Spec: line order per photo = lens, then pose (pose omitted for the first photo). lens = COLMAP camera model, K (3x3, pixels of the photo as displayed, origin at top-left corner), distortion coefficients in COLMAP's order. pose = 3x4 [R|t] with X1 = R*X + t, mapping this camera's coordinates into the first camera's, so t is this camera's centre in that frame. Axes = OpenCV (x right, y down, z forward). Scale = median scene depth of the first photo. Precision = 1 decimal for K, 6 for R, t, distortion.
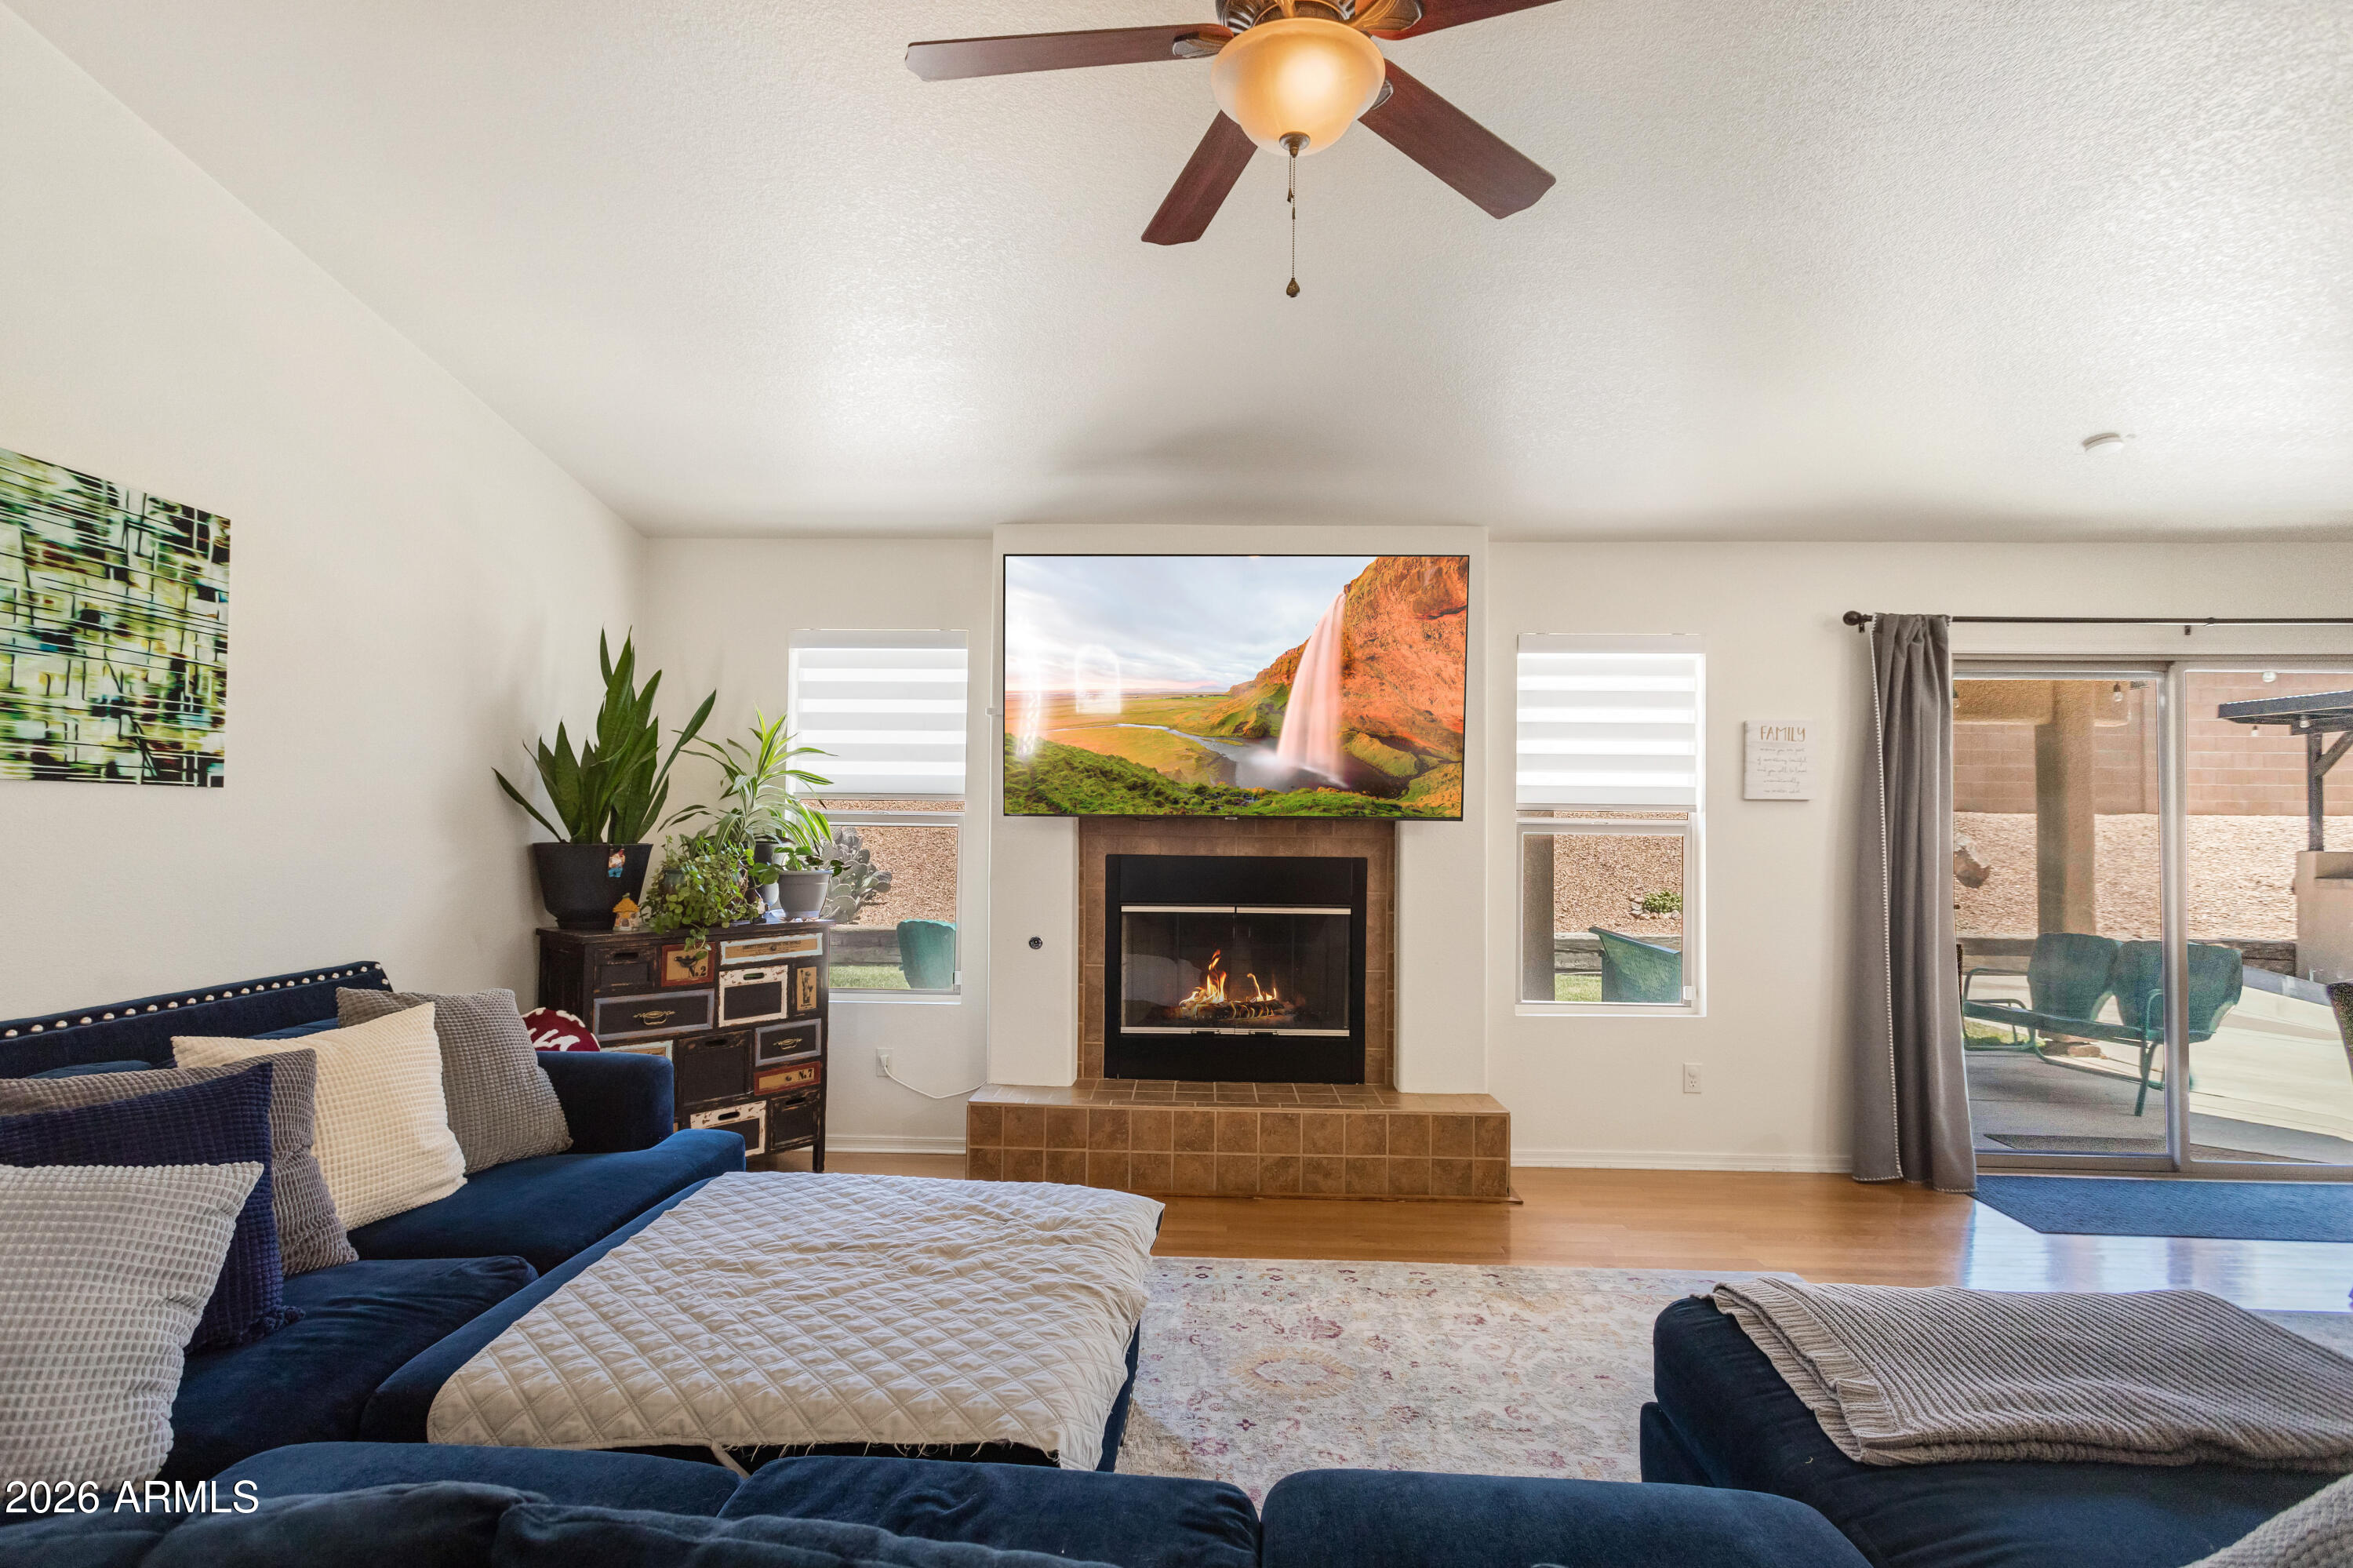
lens RADIAL K [[1130.0, 0, 1174.7], [0, 1130.0, 806.2], [0, 0, 1]] dist [-0.001644, 0.000662]
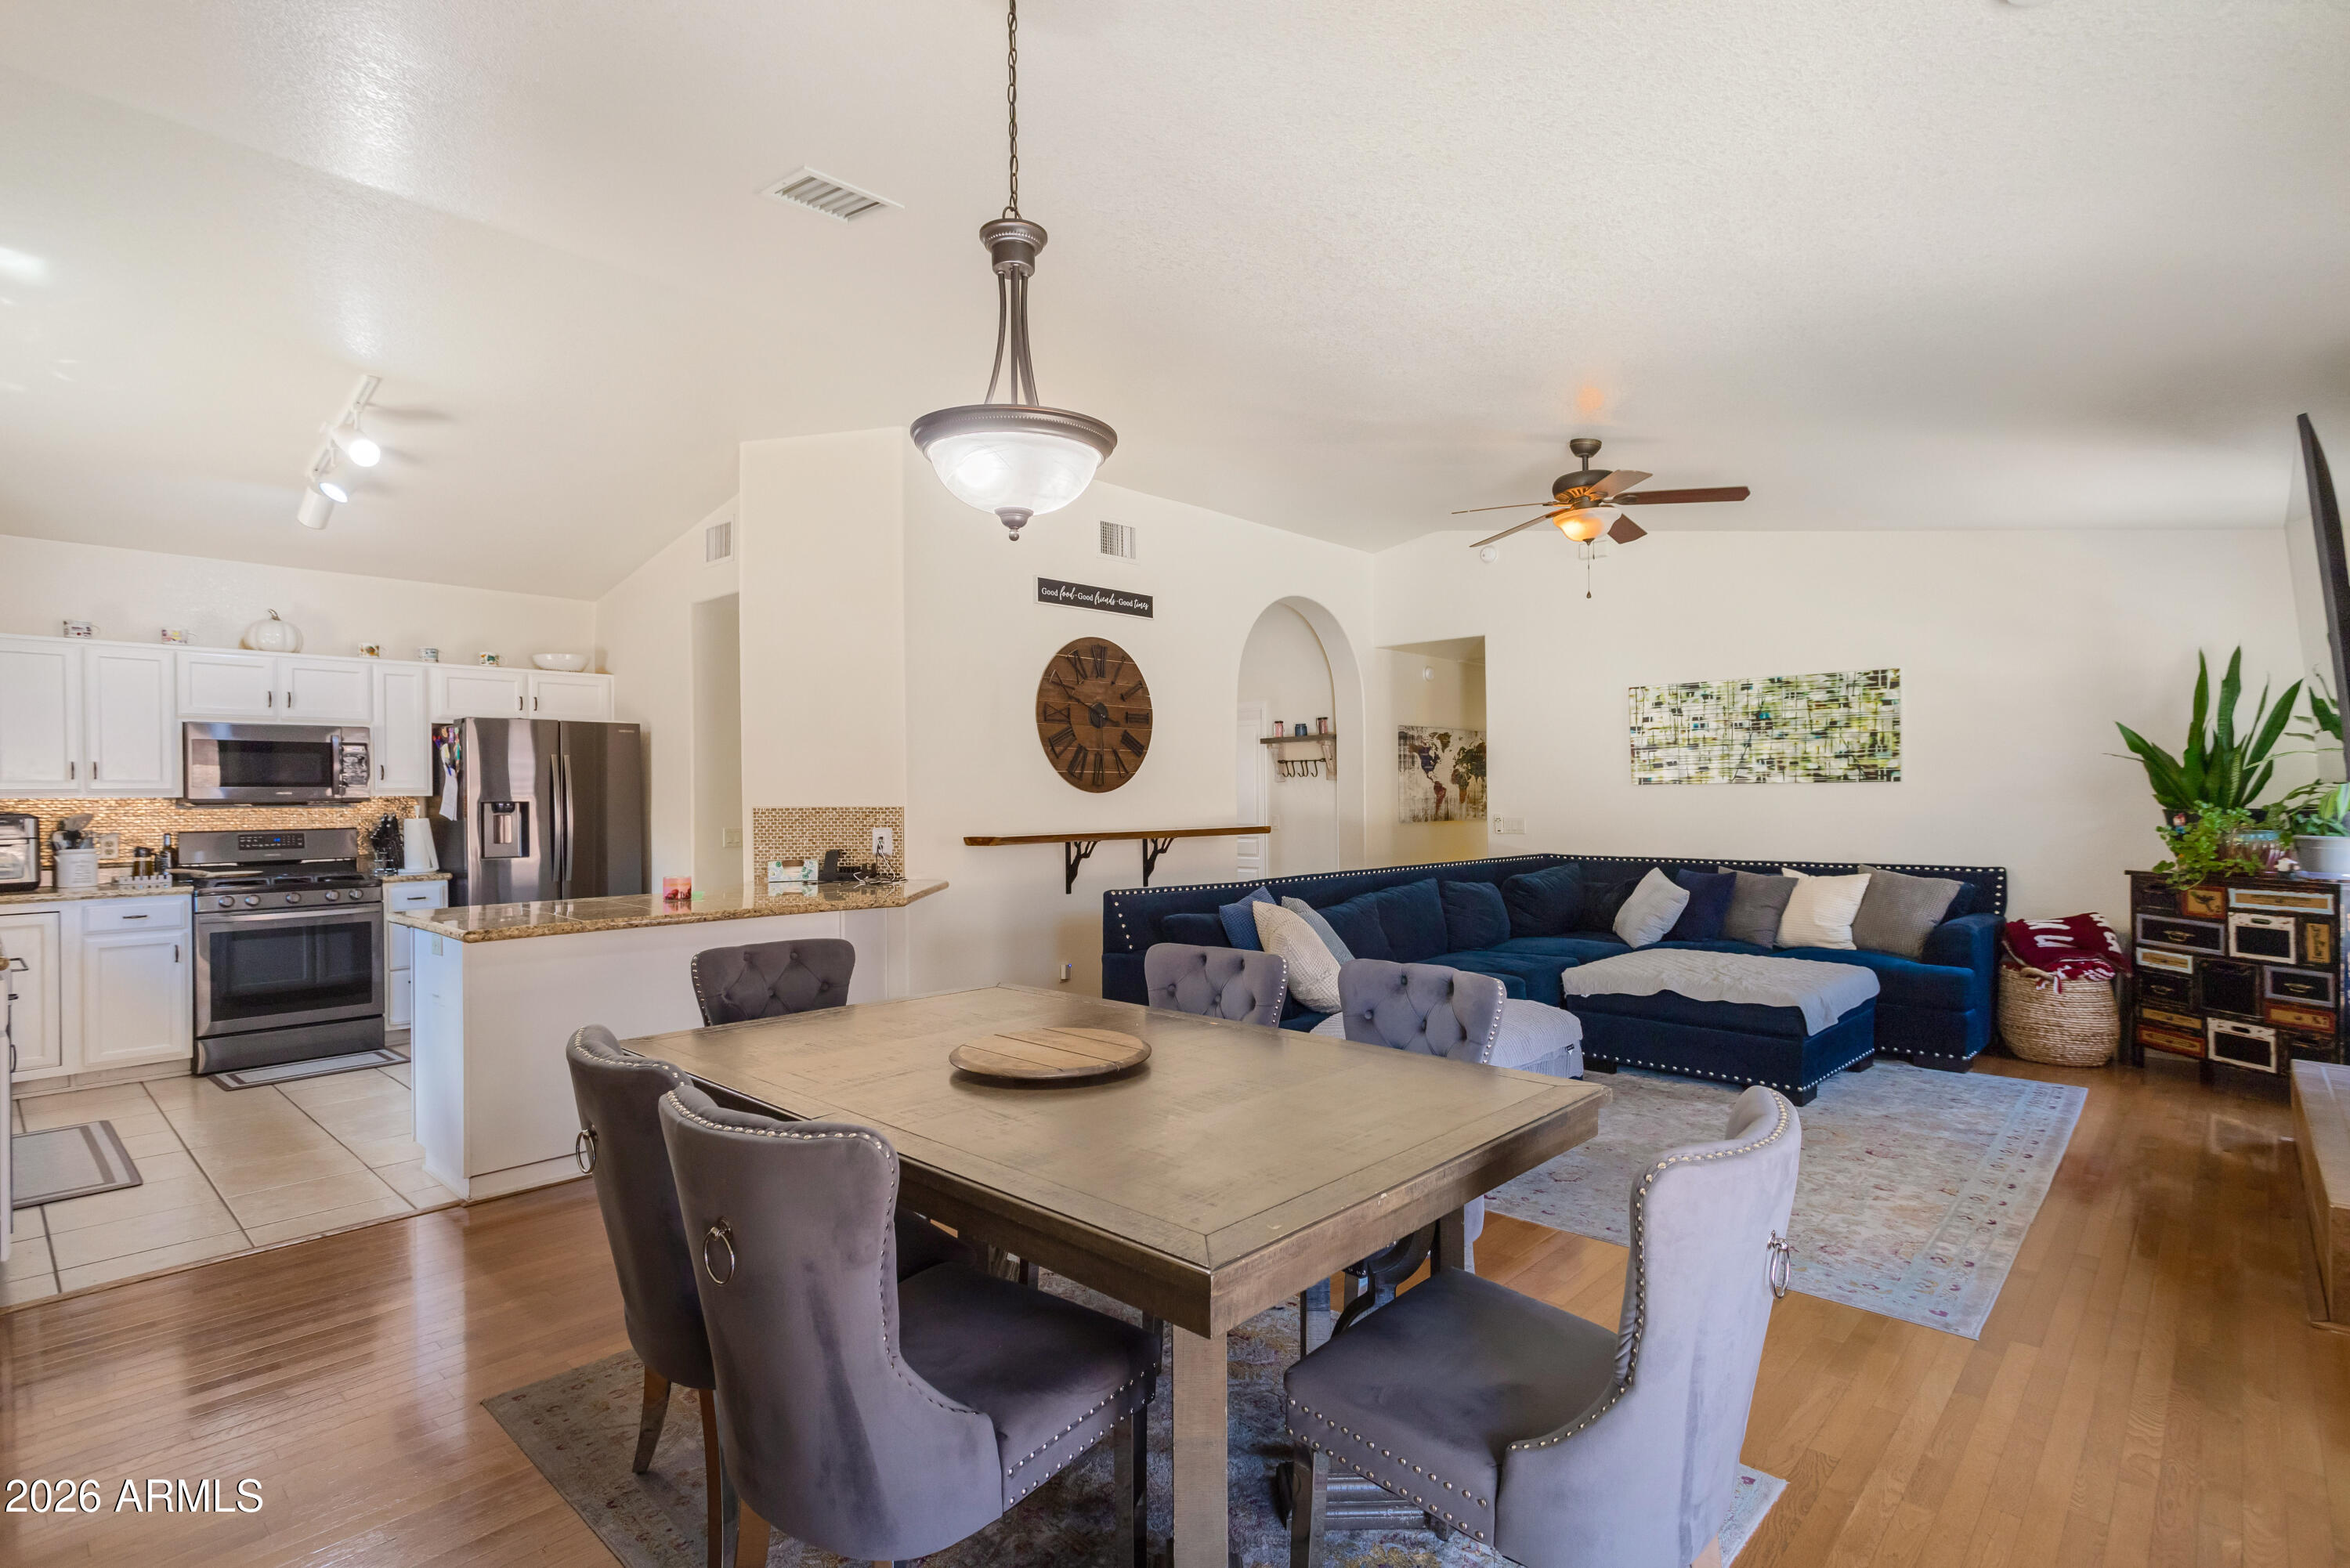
lens RADIAL K [[1136.7, 0, 1176.3], [0, 1136.7, 798.2], [0, 0, 1]] dist [0.013043, -0.000778]
pose [[-0.653727, -0.004653, -0.756716, 1.276015], [0.013433, 0.999752, -0.017753, 0.026460], [0.756611, -0.021770, -0.653503, 0.915453]]
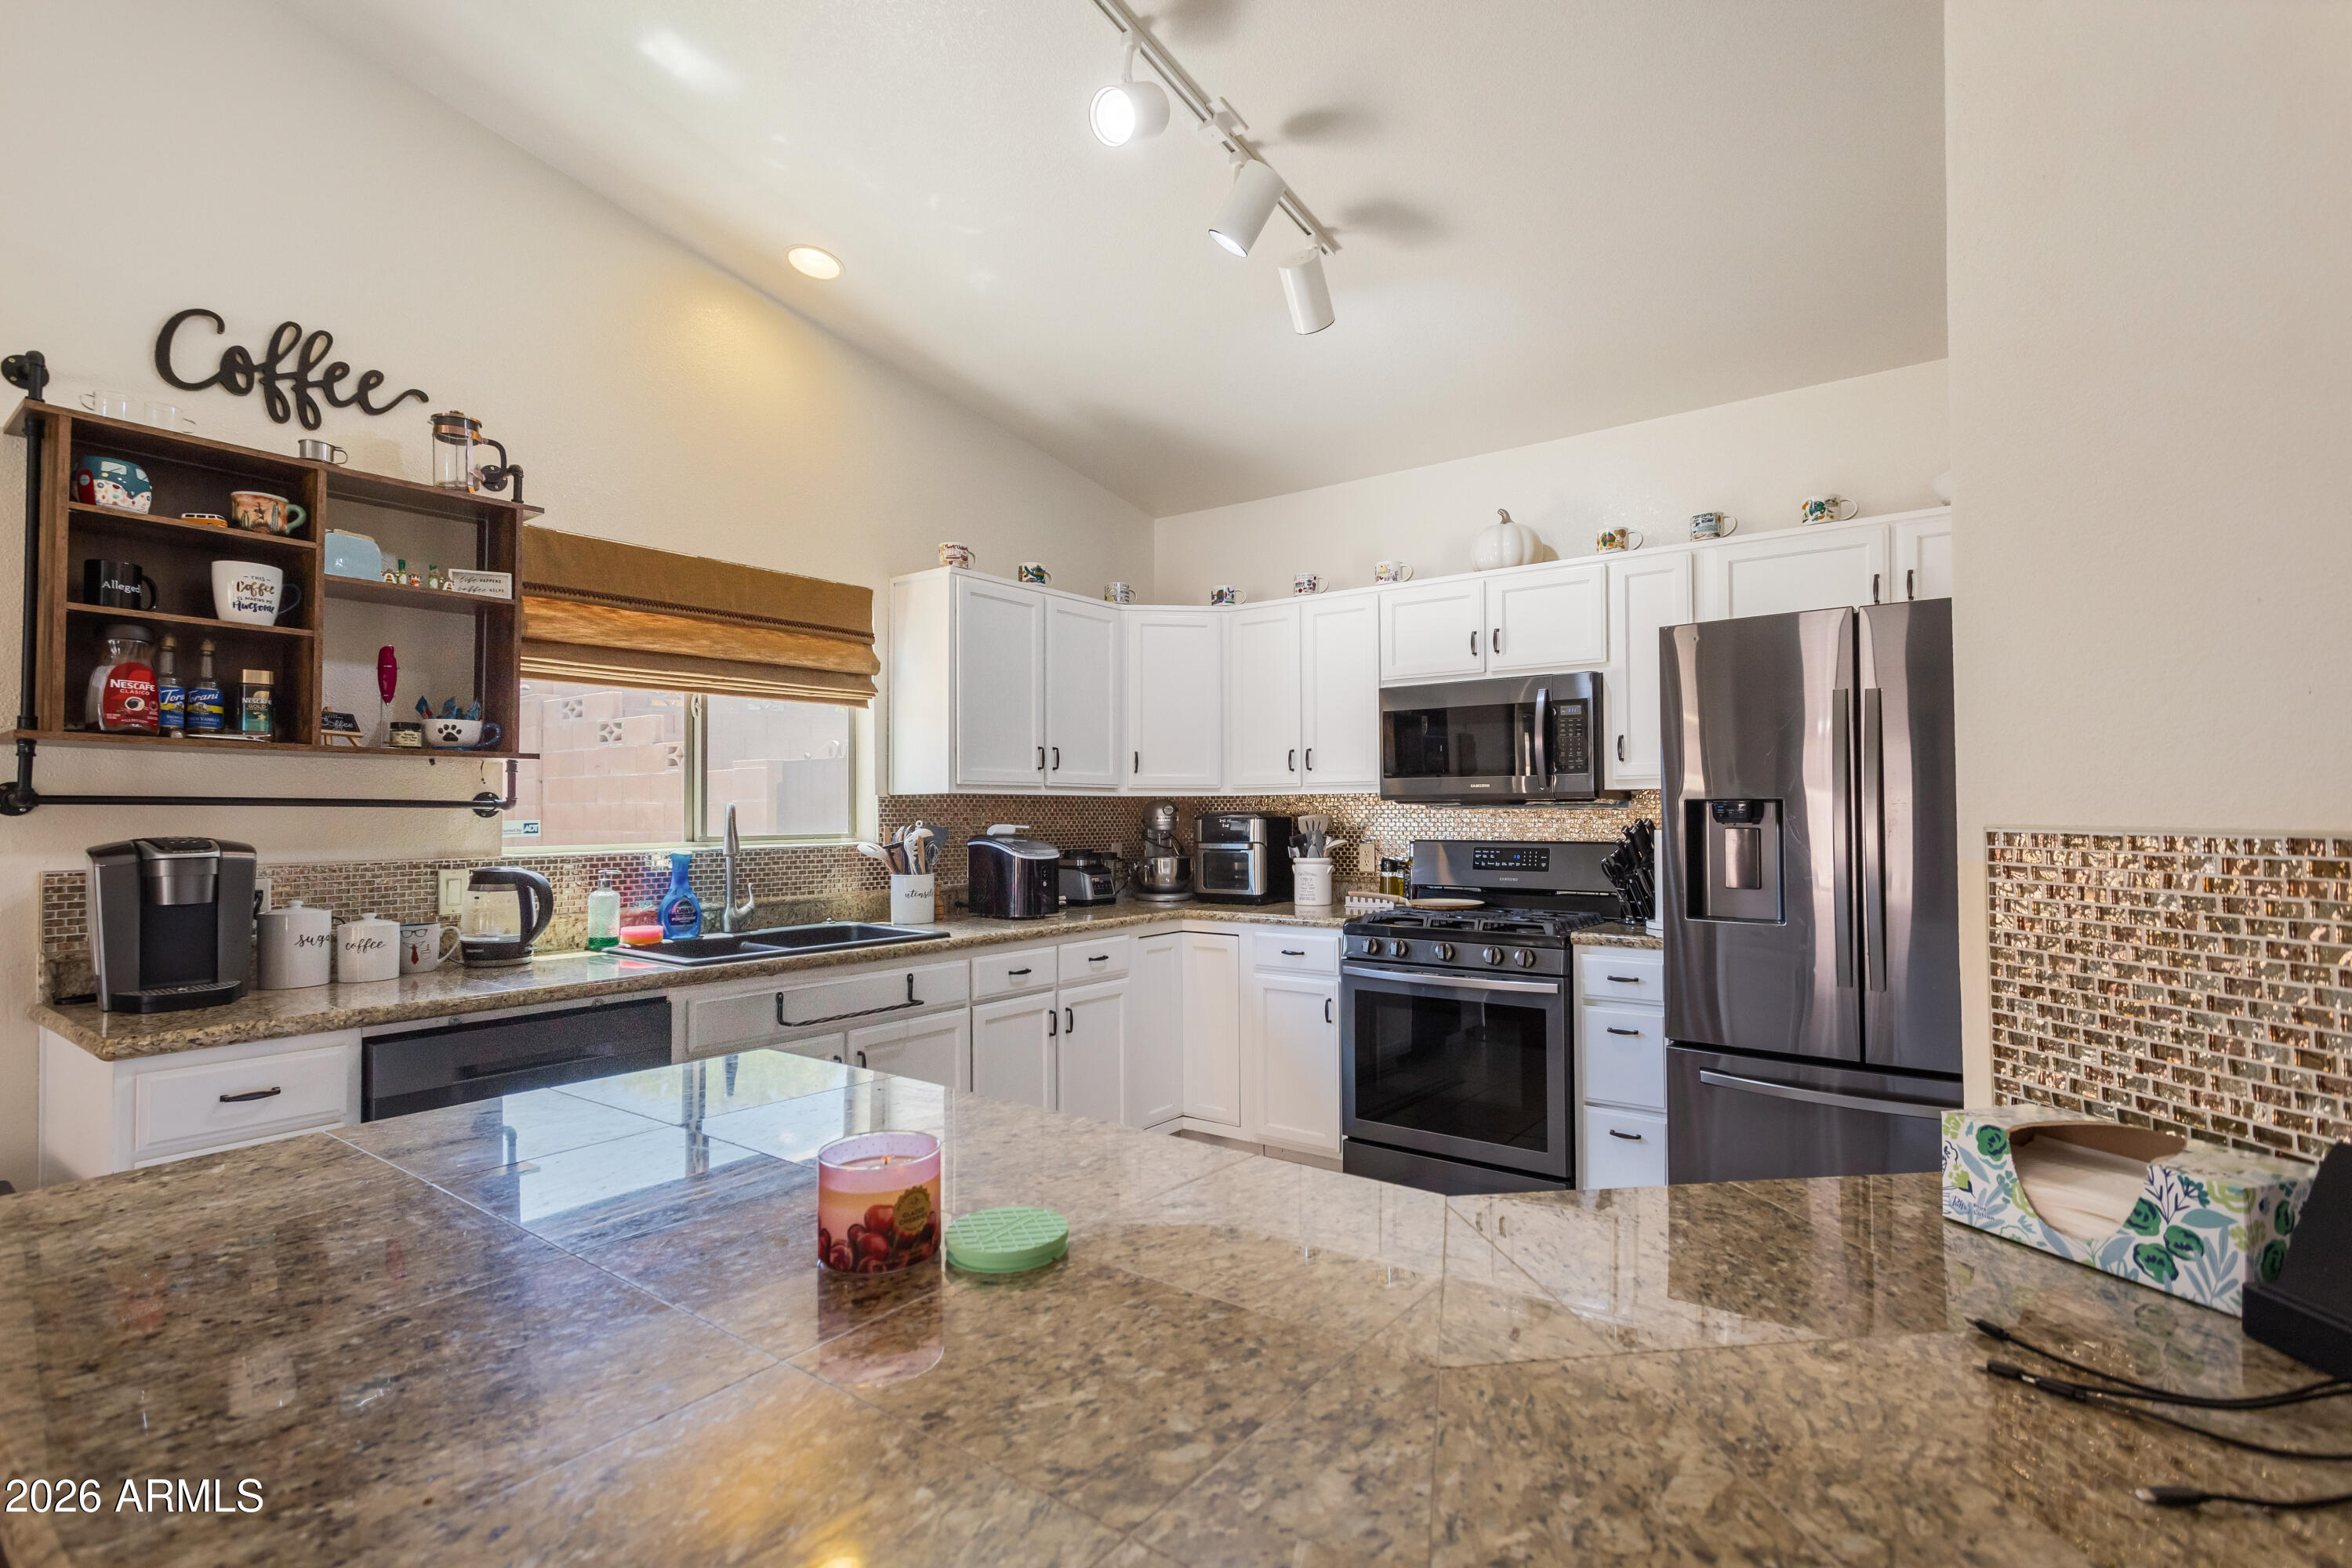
lens RADIAL K [[1133.4, 0, 1175.5], [0, 1133.4, 788.4], [0, 0, 1]] dist [0.005303, 0.002143]
pose [[-0.818586, 0.002818, 0.574377, 0.576572], [-0.013334, 0.999625, -0.023908, 0.006524], [-0.574229, -0.027230, -0.818241, -0.000205]]
